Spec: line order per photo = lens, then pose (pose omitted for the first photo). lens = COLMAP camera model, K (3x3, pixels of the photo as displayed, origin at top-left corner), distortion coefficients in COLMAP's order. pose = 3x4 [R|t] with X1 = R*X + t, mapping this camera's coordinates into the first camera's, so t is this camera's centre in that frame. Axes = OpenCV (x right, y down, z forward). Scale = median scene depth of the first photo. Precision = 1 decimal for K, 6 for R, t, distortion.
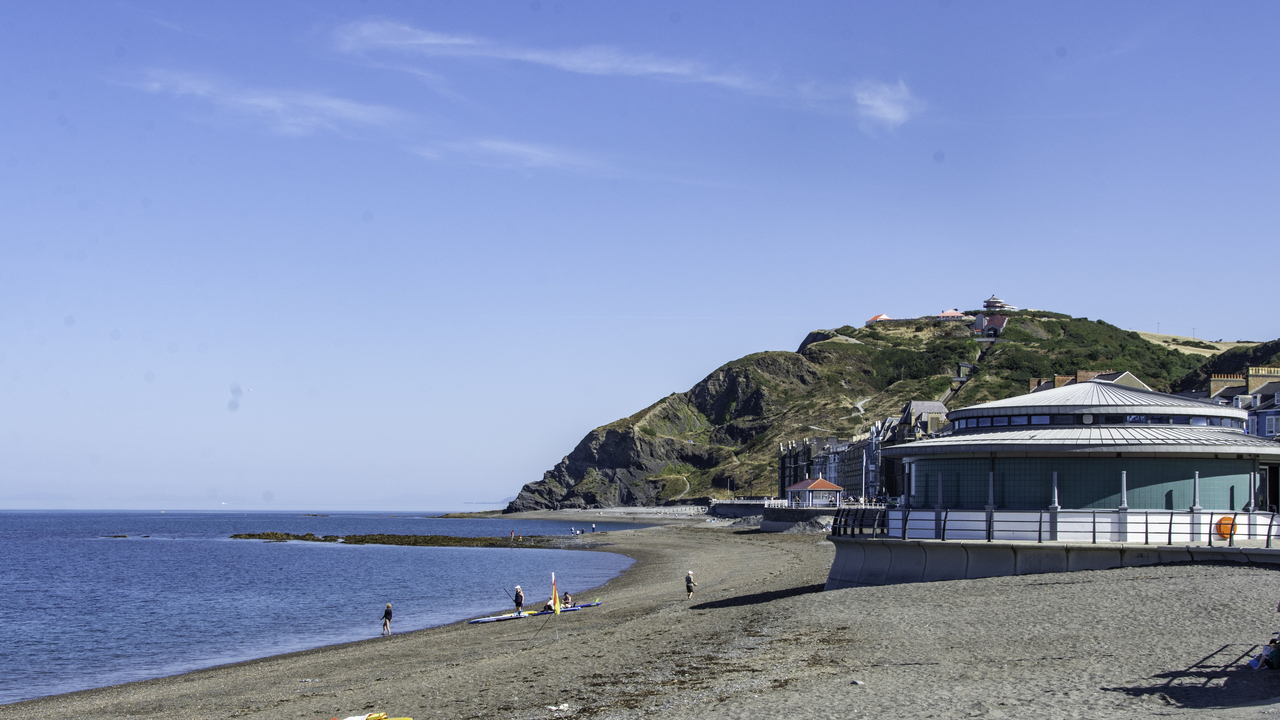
lens RADIAL K [[1947.2, 0, 640.0], [0, 1947.2, 360.0], [0, 0, 1]] dist [-0.002326, -0.014232]
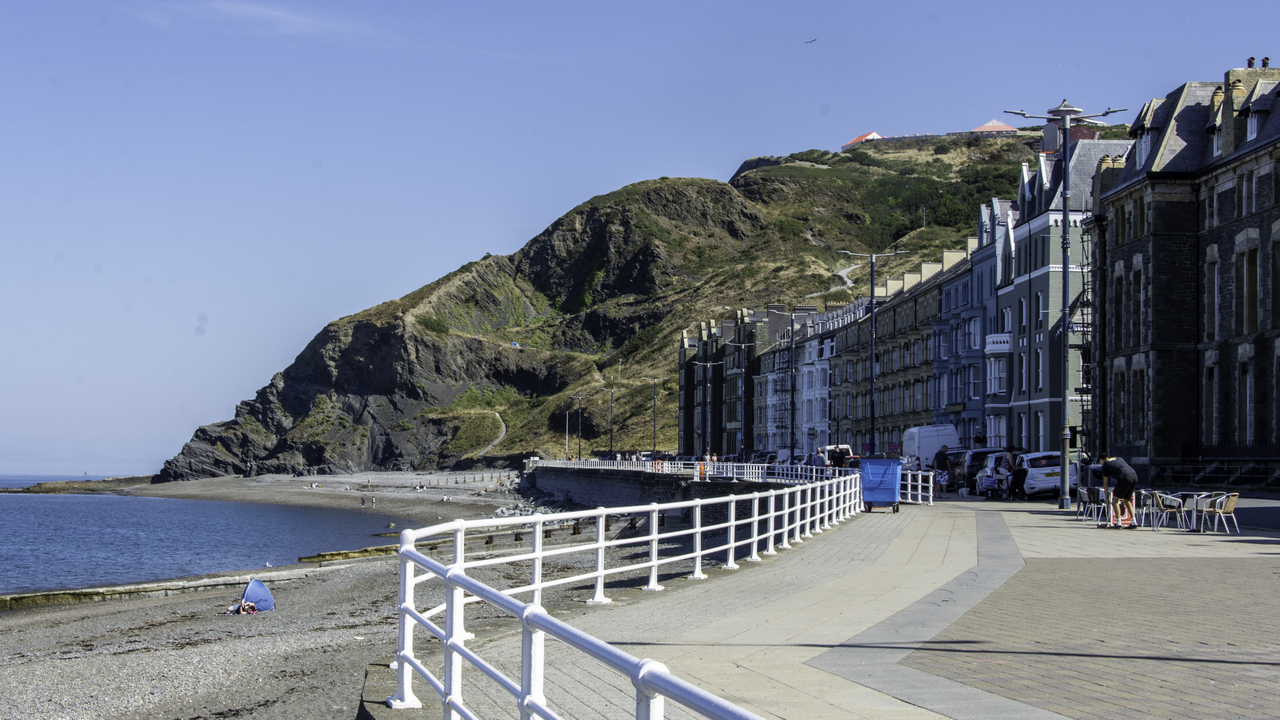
lens RADIAL K [[2113.1, 0, 640.0], [0, 2113.1, 360.0], [0, 0, 1]] dist [-0.008093, -0.106753]
pose [[0.999095, 0.003678, 0.042387, 0.035098], [-0.004825, 0.999624, 0.026994, 0.030489], [-0.042271, -0.027175, 0.998737, 0.436634]]
